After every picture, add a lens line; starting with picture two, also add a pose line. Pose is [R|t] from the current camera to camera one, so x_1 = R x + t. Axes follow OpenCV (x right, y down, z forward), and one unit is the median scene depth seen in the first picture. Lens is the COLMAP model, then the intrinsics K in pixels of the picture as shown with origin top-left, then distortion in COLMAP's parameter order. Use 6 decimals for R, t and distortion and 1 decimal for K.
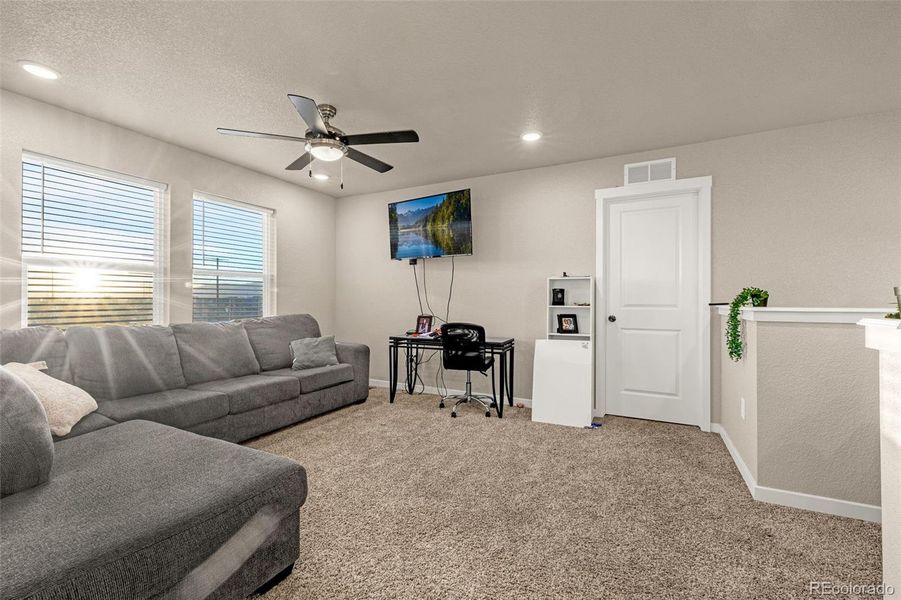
lens RADIAL K [[388.6, 0, 449.7], [0, 388.6, 299.1], [0, 0, 1]] dist [0.000347, 0.000115]
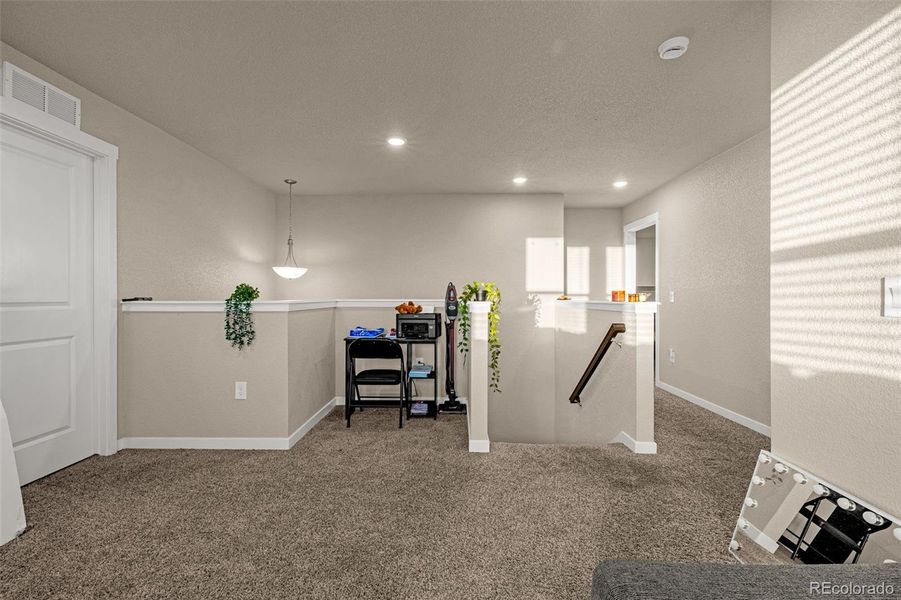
lens RADIAL K [[388.6, 0, 450.6], [0, 388.6, 298.9], [0, 0, 1]] dist [0.000347, 0.000115]
pose [[-0.427842, -0.007228, 0.903825, -0.386212], [-0.006901, 0.999965, 0.004731, 0.001421], [-0.903827, -0.004213, -0.427877, 0.692909]]
